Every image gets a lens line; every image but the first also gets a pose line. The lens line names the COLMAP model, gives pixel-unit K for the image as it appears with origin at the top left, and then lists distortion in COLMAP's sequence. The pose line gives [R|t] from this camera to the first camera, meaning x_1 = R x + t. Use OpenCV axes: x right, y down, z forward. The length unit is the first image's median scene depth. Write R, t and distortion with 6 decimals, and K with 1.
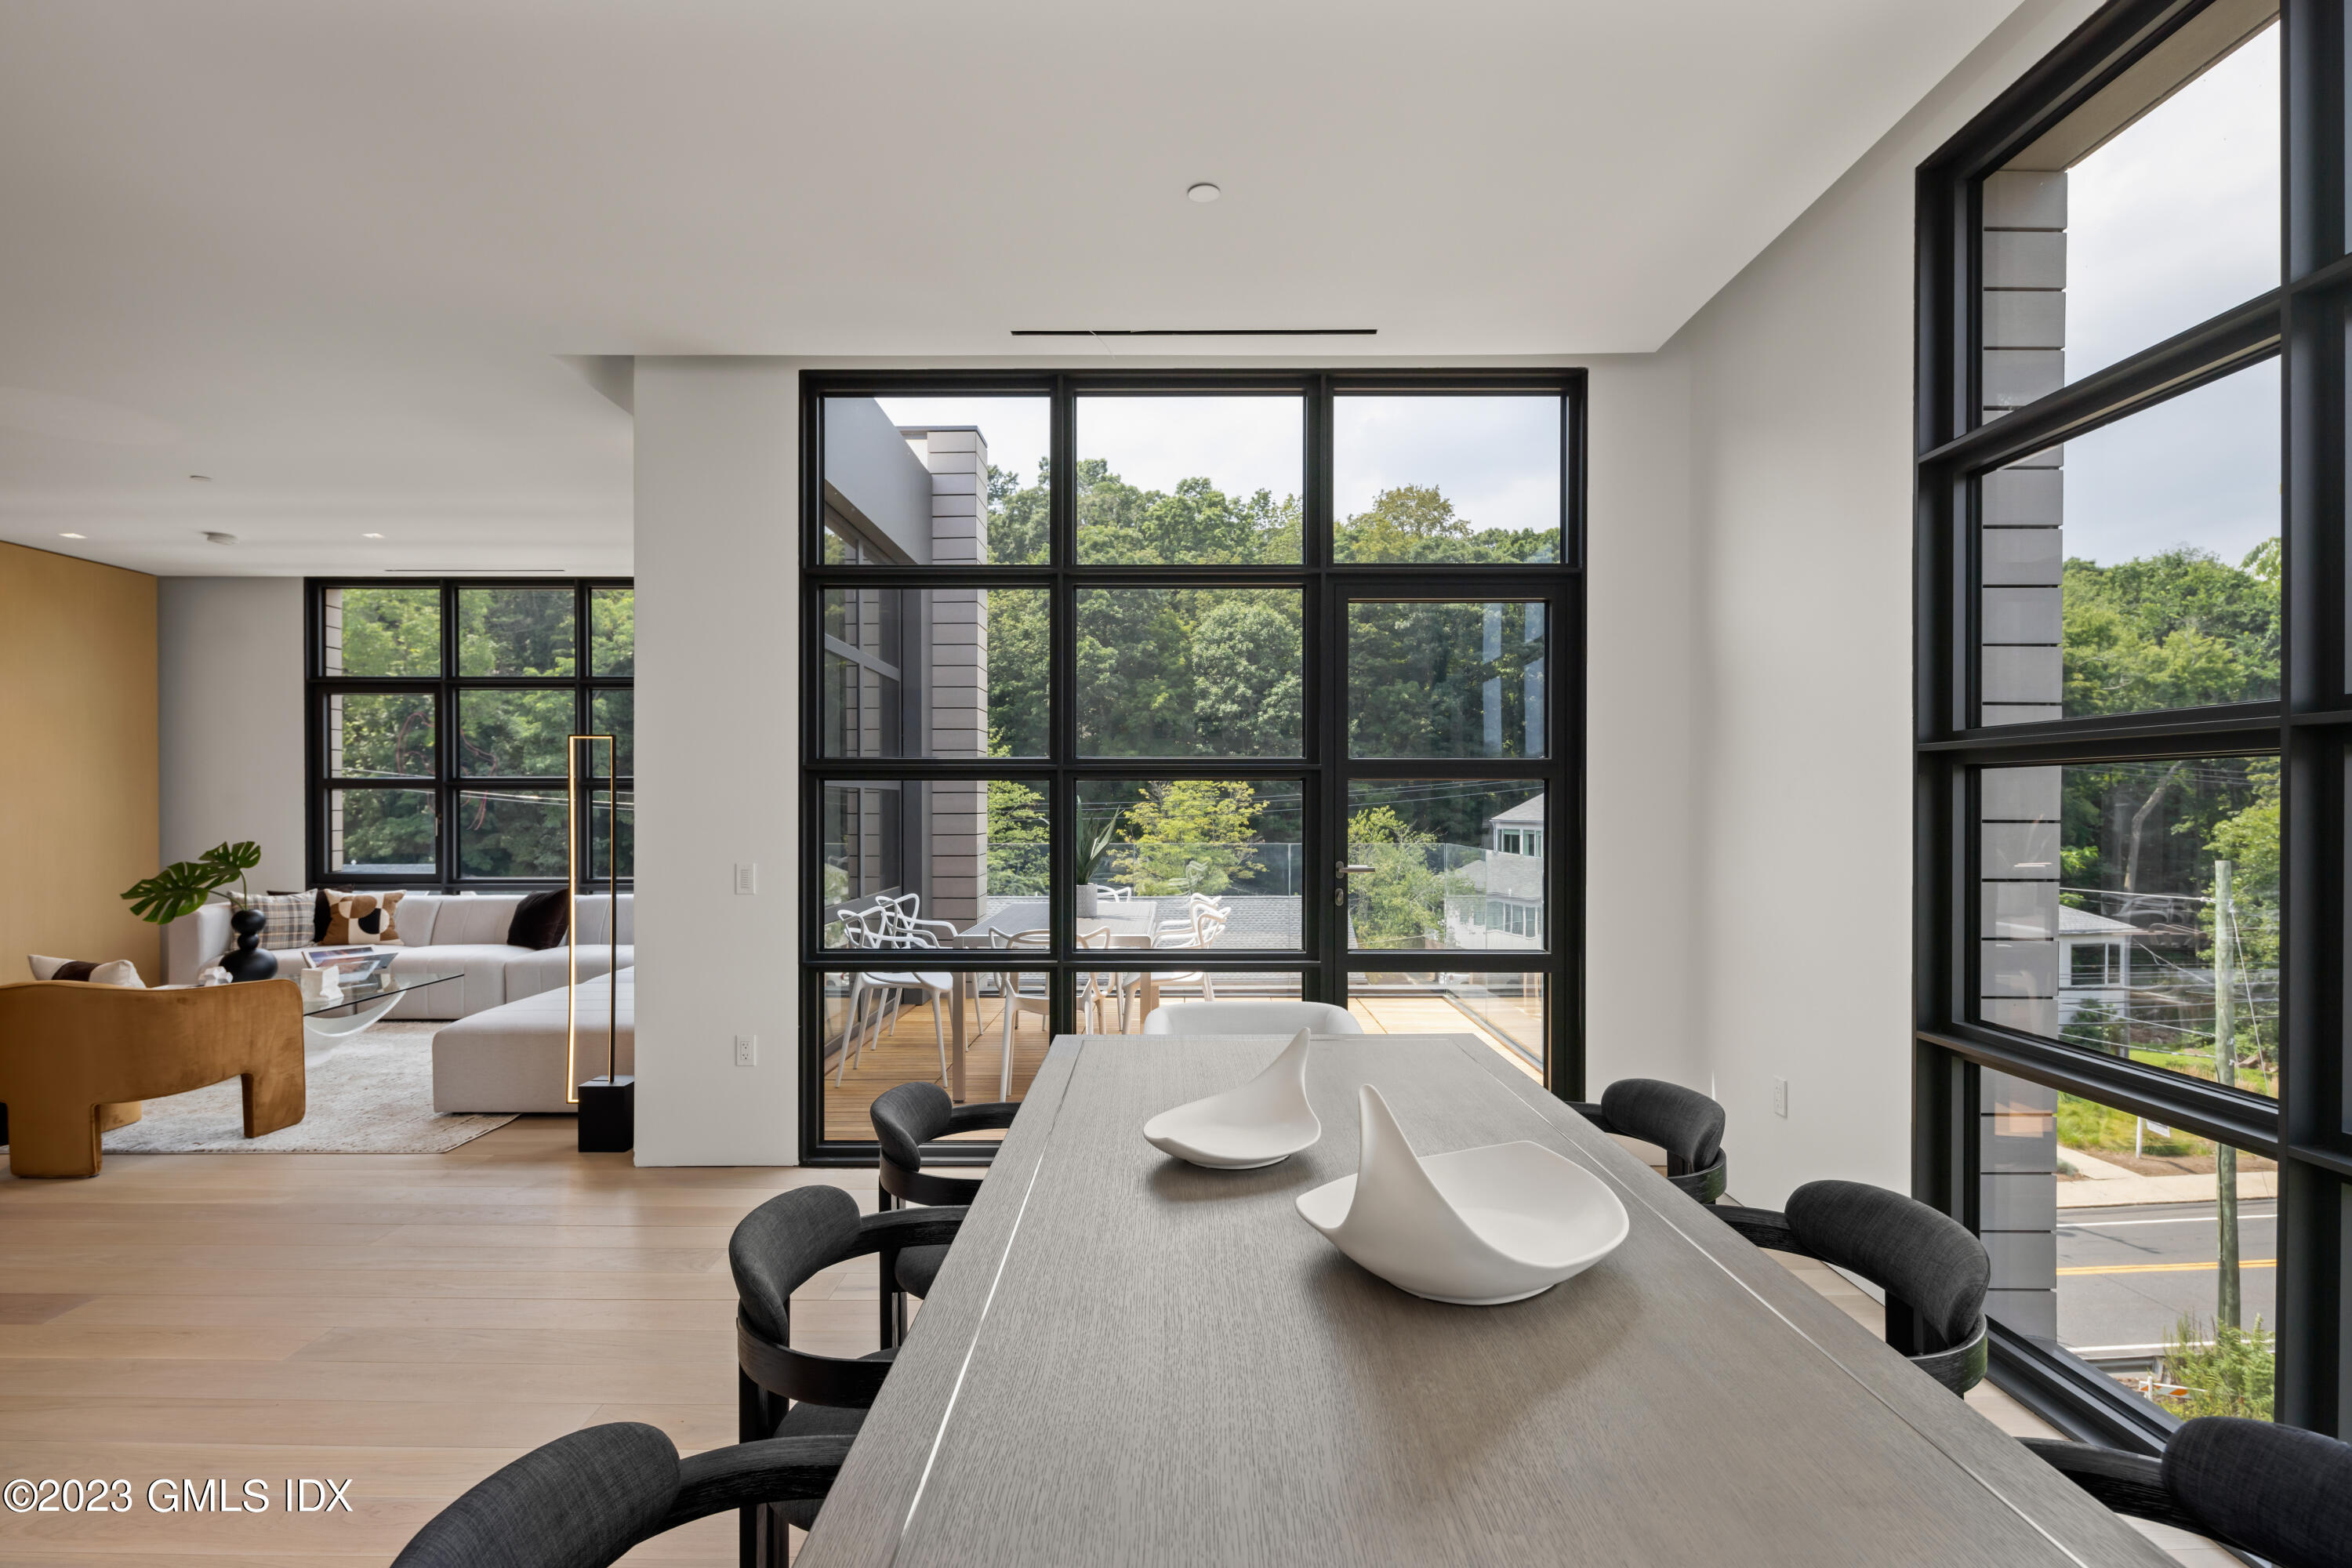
lens RADIAL K [[1144.8, 0, 1172.6], [0, 1144.8, 809.6], [0, 0, 1]] dist [0.006265, -0.004139]
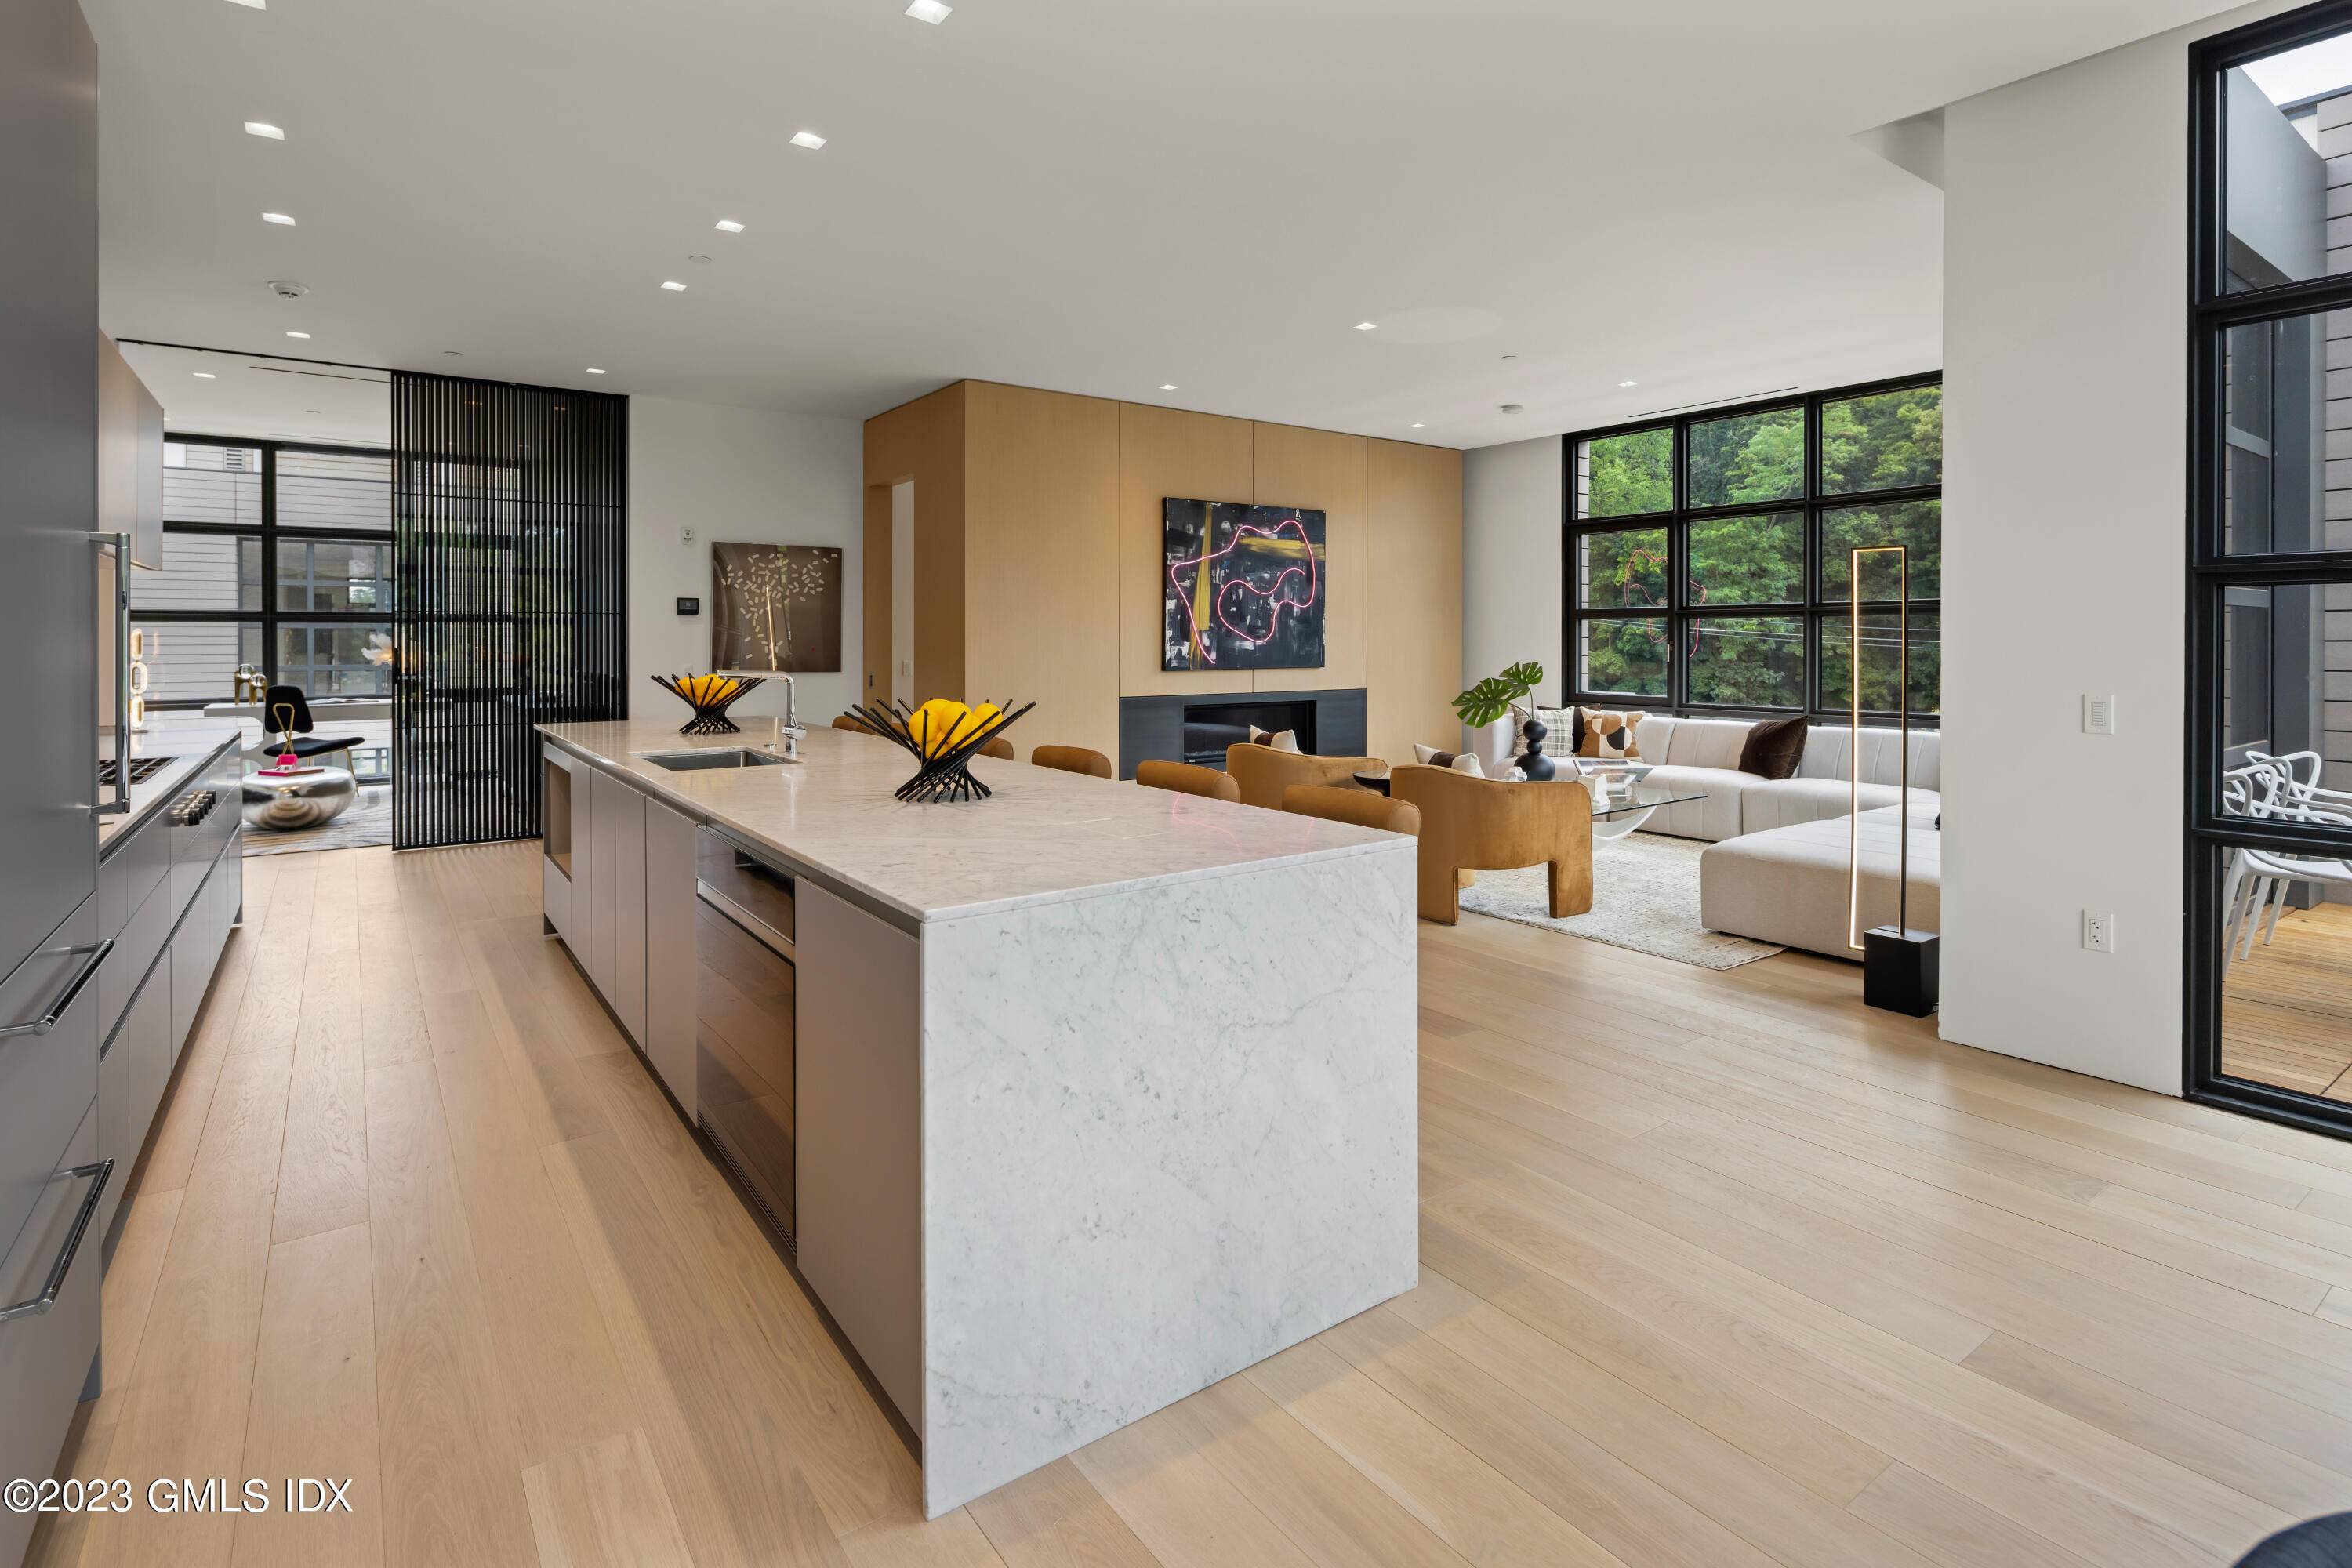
lens RADIAL K [[1144.8, 0, 1177.2], [0, 1144.8, 650.2], [0, 0, 1]] dist [0.006265, -0.004139]
pose [[0.591665, 0.007141, -0.806152, -0.069607], [-0.002612, 0.999972, 0.006942, 0.007410], [0.806179, -0.002002, 0.591668, 0.011007]]
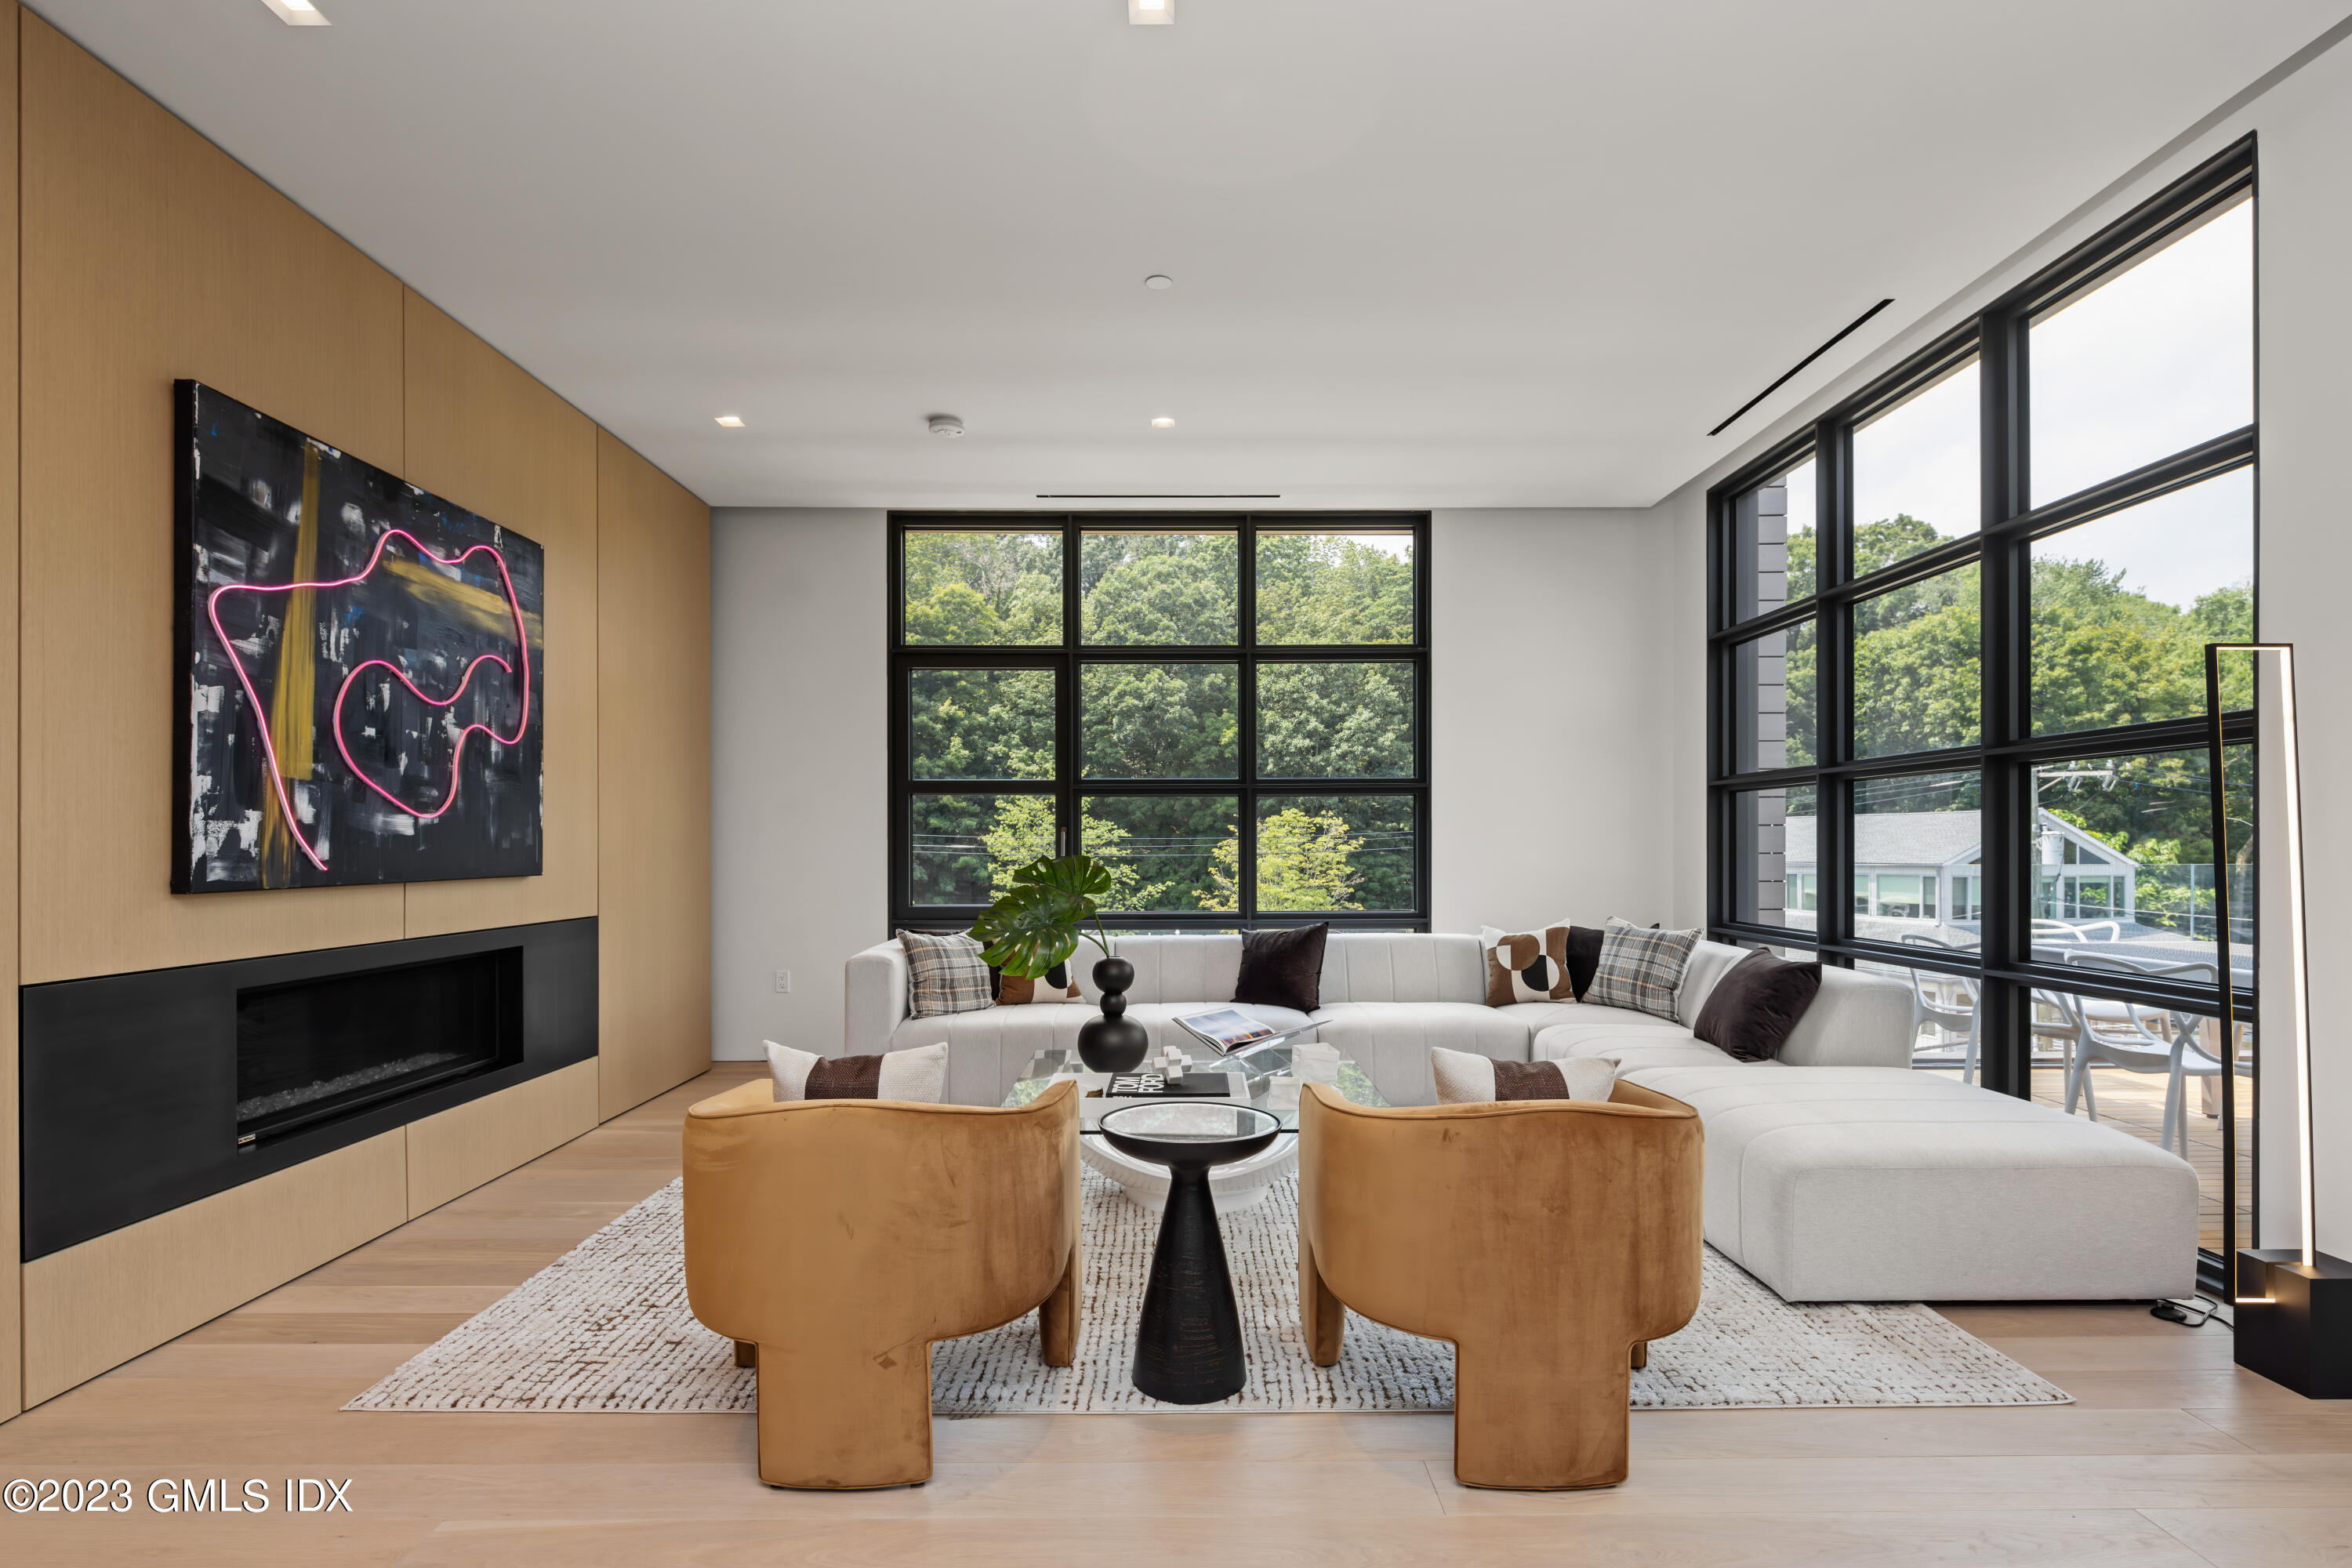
lens RADIAL K [[1144.8, 0, 1176.7], [0, 1144.8, 849.7], [0, 0, 1]] dist [0.006265, -0.004139]
pose [[0.999903, -0.002251, 0.013773, -0.693476], [0.002258, 0.999997, -0.000525, 0.022666], [-0.013772, 0.000556, 0.999905, 0.297591]]
